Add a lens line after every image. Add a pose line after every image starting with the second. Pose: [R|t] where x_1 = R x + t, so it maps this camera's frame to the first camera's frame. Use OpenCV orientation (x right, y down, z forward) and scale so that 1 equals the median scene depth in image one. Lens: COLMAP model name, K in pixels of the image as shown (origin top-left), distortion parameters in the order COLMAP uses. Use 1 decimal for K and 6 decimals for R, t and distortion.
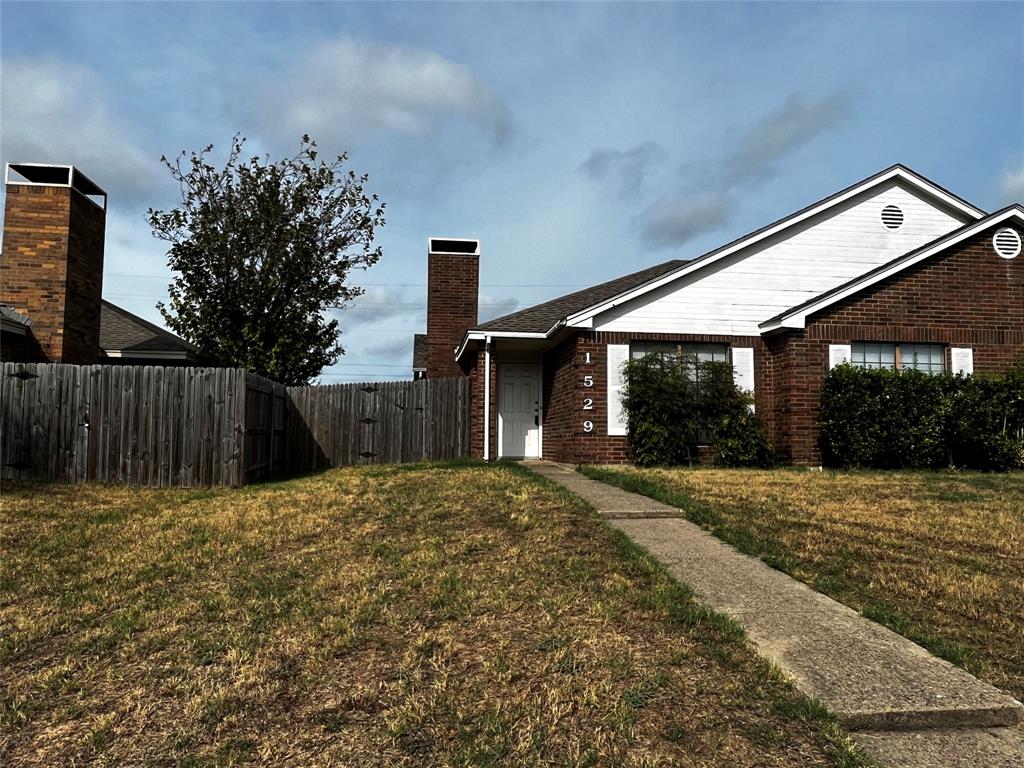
lens RADIAL K [[732.0, 0, 512.8], [0, 732.0, 384.7], [0, 0, 1]] dist [0.002498, -0.010539]
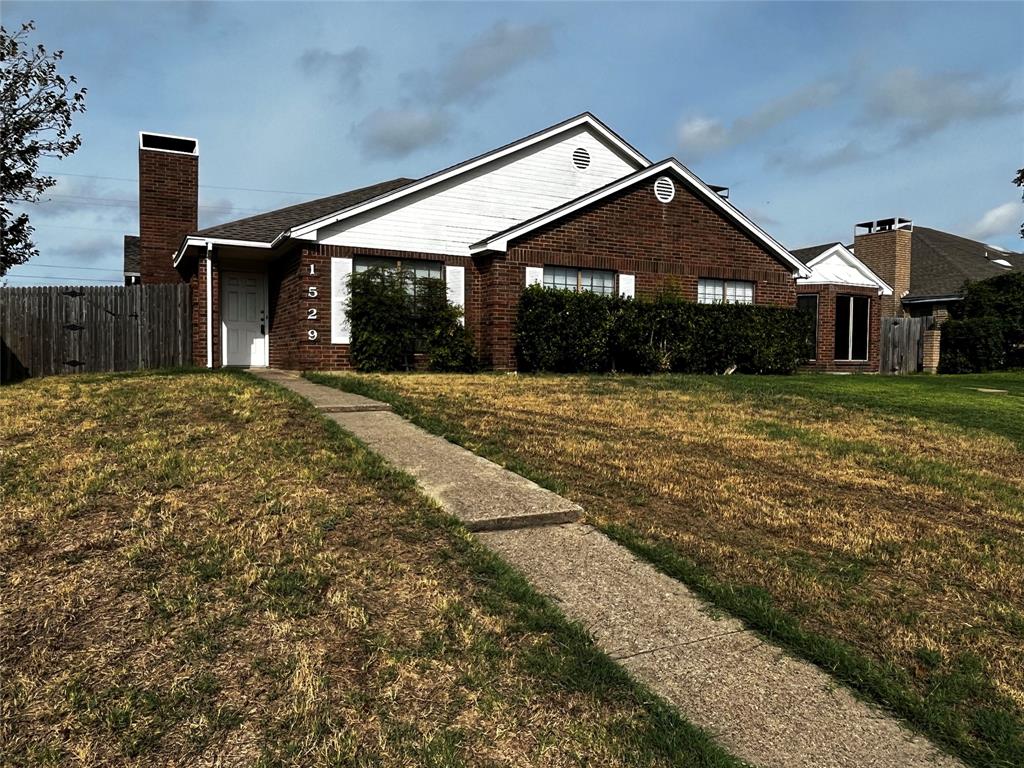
lens RADIAL K [[732.0, 0, 506.9], [0, 732.0, 390.3], [0, 0, 1]] dist [0.002498, -0.010539]
pose [[0.940379, -0.012416, 0.339901, 0.006896], [-0.029567, 0.992567, 0.118056, 0.003322], [-0.338840, -0.121067, 0.933022, -0.100546]]
